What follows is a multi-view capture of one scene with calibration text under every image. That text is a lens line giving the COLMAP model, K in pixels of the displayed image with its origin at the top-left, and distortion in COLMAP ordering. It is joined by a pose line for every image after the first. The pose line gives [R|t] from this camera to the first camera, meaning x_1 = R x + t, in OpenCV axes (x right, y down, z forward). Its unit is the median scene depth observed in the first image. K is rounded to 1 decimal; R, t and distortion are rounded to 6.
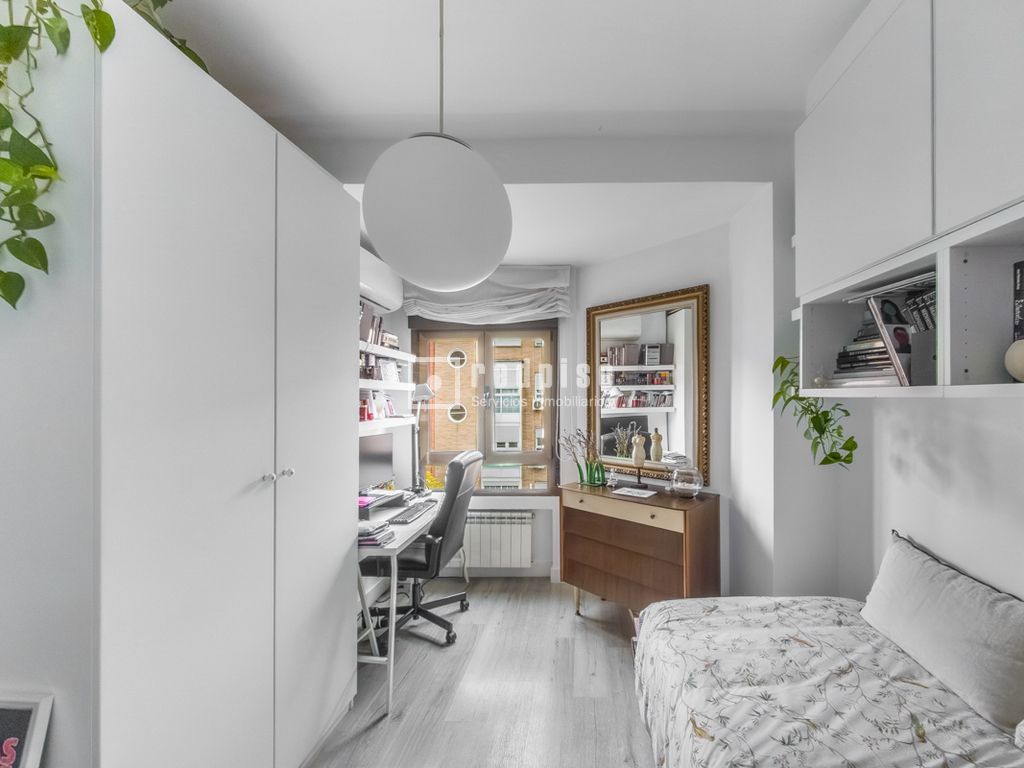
lens RADIAL K [[397.7, 0, 565.1], [0, 397.7, 392.7], [0, 0, 1]] dist [-0.001510, 0.000428]
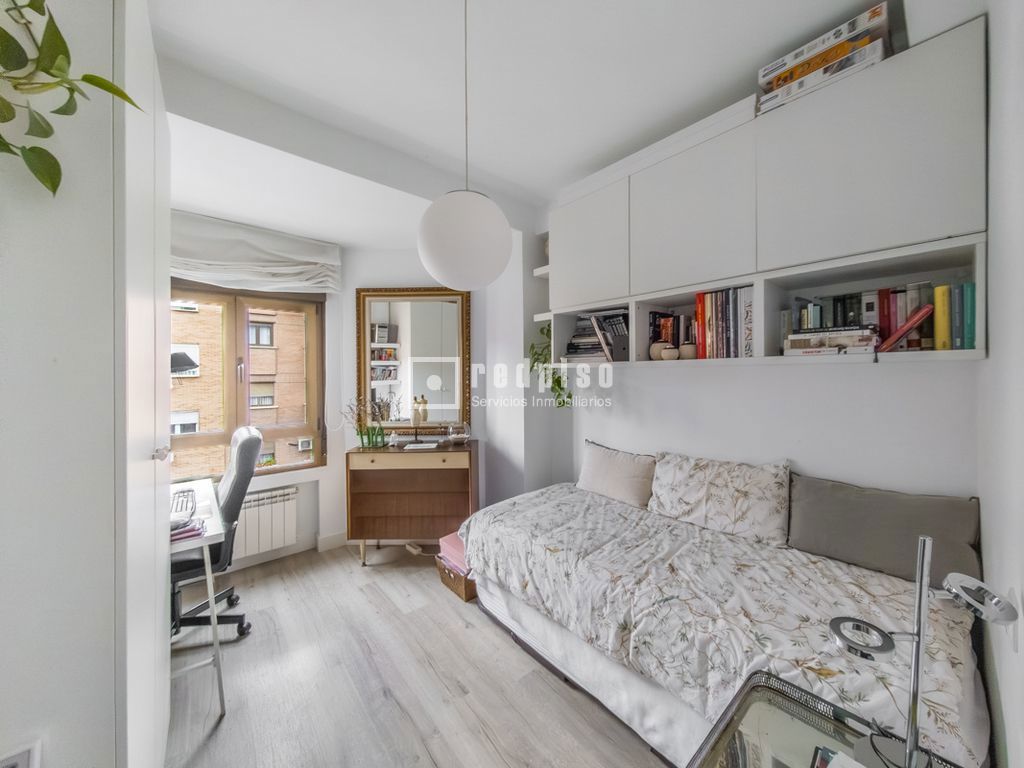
lens RADIAL K [[376.6, 0, 509.8], [0, 376.6, 370.3], [0, 0, 1]] dist [0.001430, 0.000269]
pose [[0.750587, 0.002762, 0.660766, -0.408470], [-0.002679, 0.999996, -0.001136, 0.015439], [-0.660766, -0.000917, 0.750591, -0.064165]]
